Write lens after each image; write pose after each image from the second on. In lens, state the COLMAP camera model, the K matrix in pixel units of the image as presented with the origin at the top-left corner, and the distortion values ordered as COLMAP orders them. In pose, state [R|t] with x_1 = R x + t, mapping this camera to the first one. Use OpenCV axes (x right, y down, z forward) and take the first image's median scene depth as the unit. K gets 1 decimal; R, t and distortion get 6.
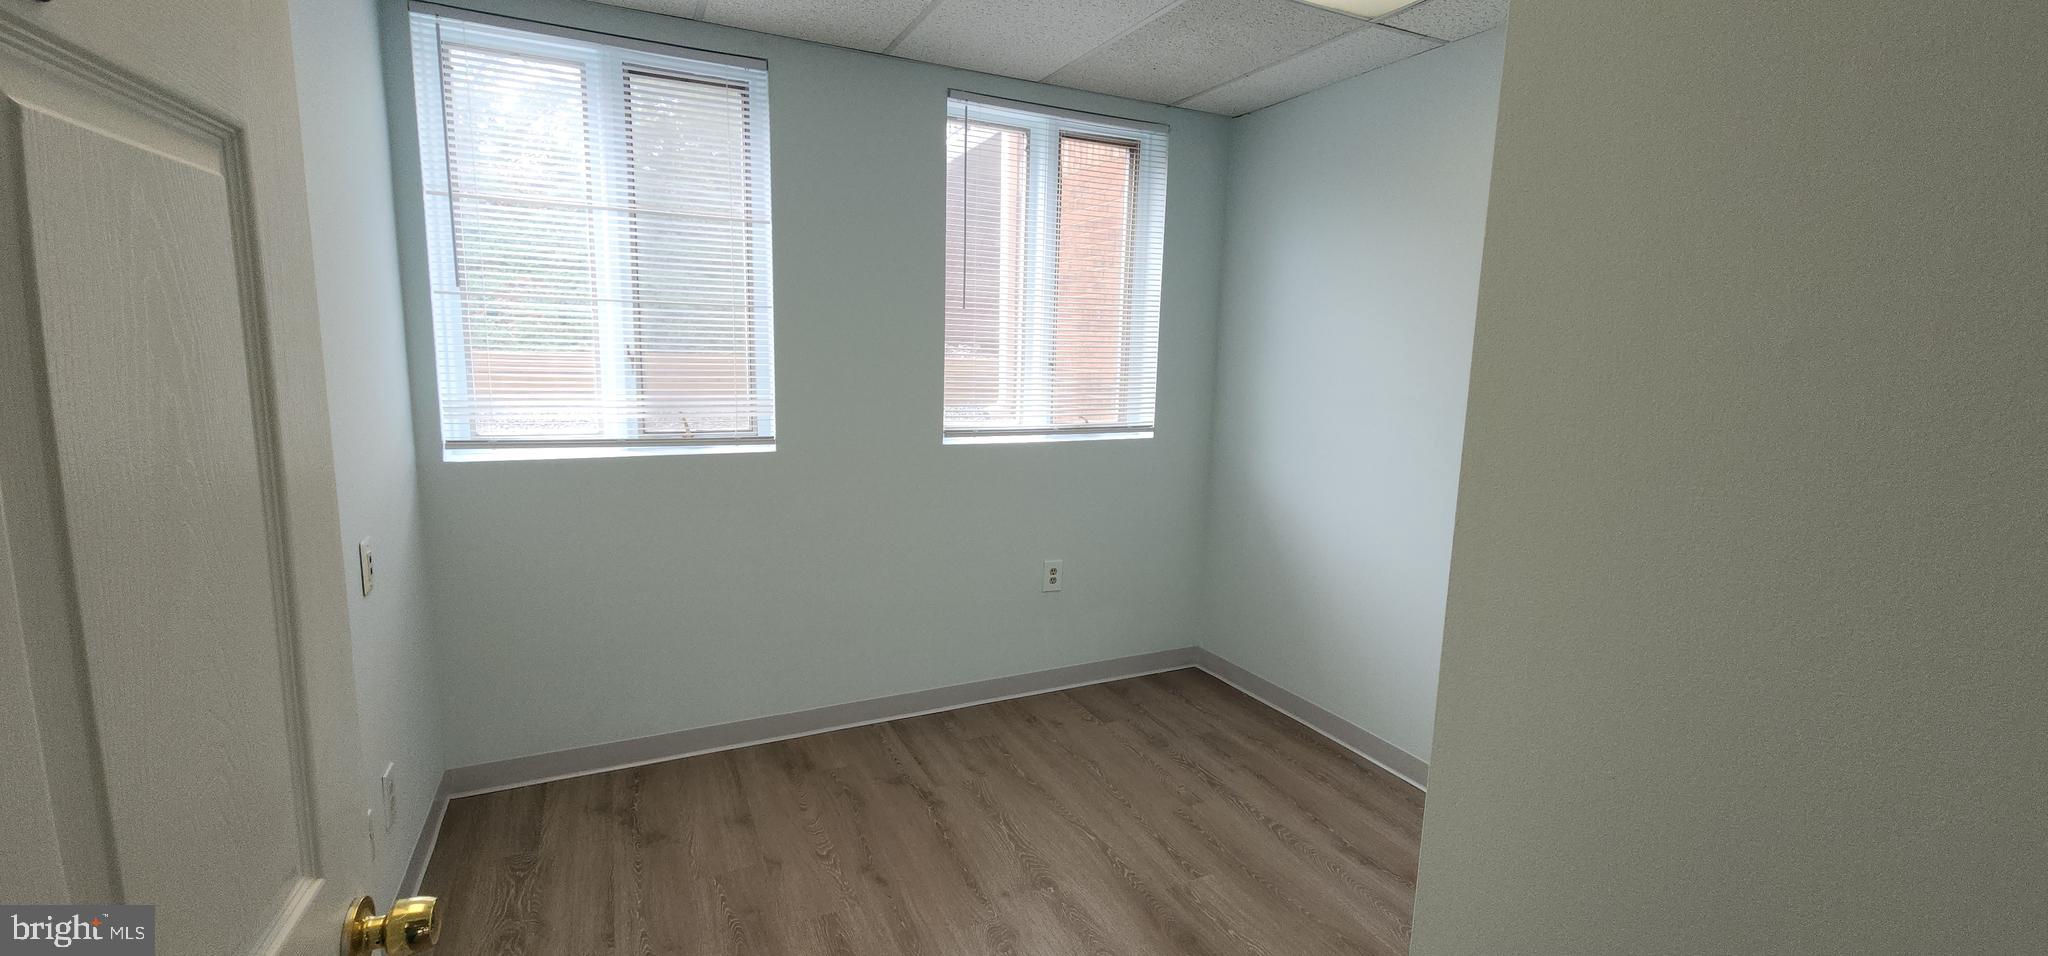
lens RADIAL K [[829.2, 0, 1014.6], [0, 829.2, 467.6], [0, 0, 1]] dist [0.000598, -0.000416]
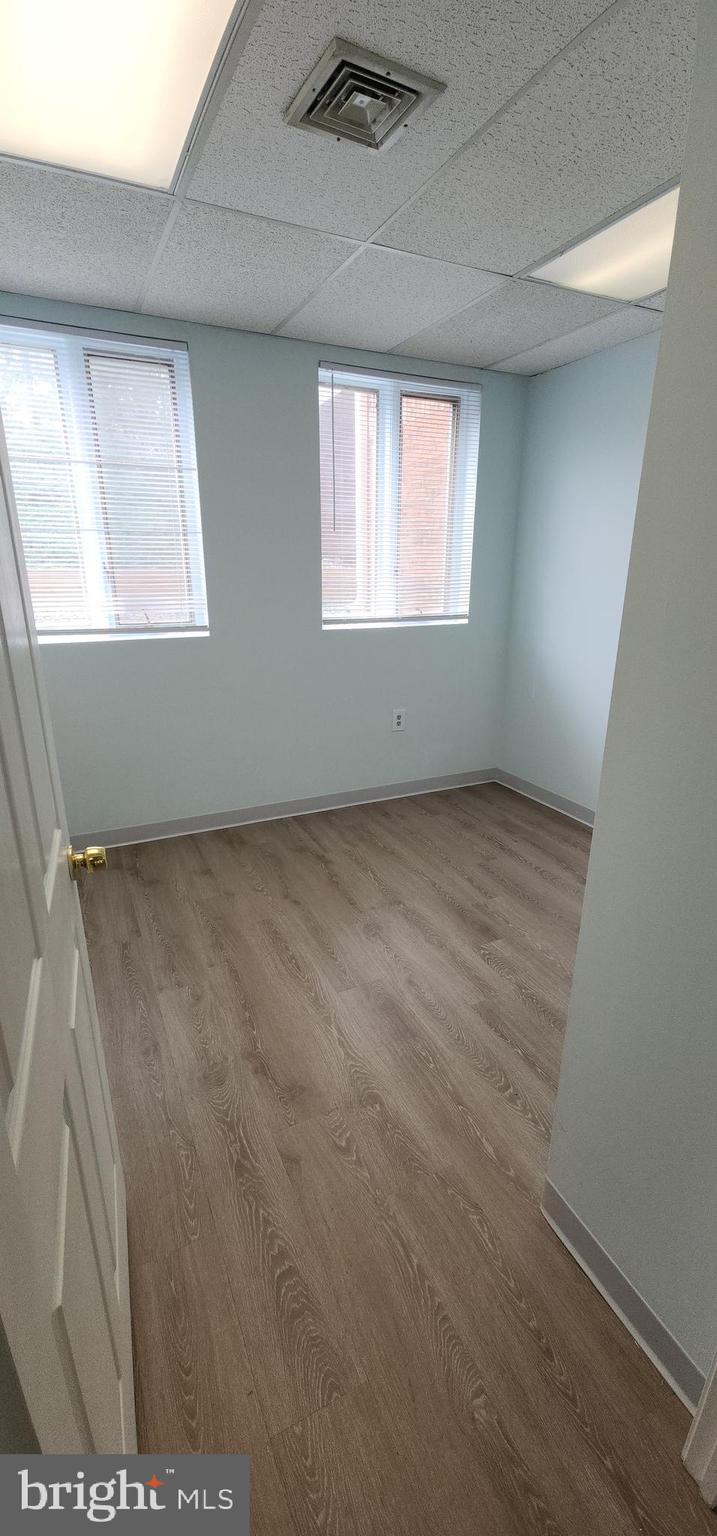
lens RADIAL K [[621.9, 0, 366.4], [0, 621.9, 764.2], [0, 0, 1]] dist [0.000598, -0.000416]
pose [[0.999823, -0.018813, -0.000190, -0.014803], [0.018559, 0.984544, 0.174153, 0.017118], [-0.003089, -0.174125, 0.984719, -0.121052]]
